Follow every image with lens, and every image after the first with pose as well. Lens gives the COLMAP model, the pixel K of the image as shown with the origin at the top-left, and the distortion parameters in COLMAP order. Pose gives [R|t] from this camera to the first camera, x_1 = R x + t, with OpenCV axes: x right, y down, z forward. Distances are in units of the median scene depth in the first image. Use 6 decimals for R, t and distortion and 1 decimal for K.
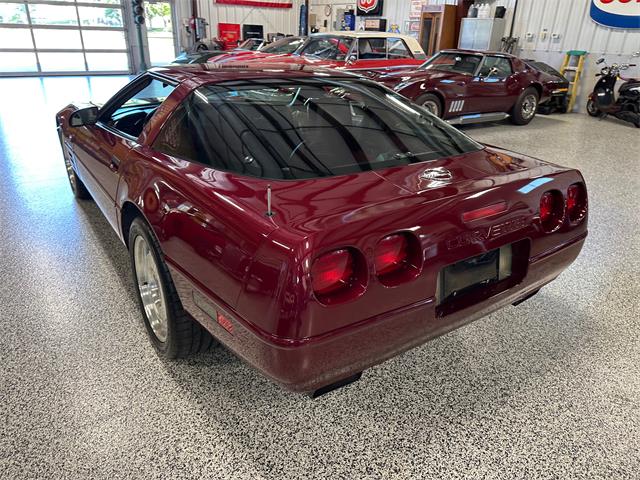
lens RADIAL K [[453.1, 0, 326.1], [0, 453.1, 237.3], [0, 0, 1]] dist [0.019130, -0.023918]
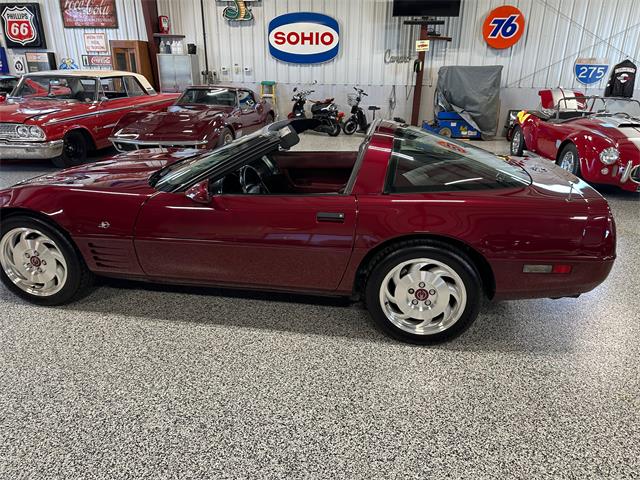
lens RADIAL K [[453.1, 0, 324.9], [0, 453.1, 243.2], [0, 0, 1]] dist [0.019130, -0.023918]
pose [[0.695790, -0.272502, 0.664544, -0.197675], [0.297941, 0.951378, 0.078171, -0.030815], [-0.653535, 0.143604, 0.743149, 0.033188]]
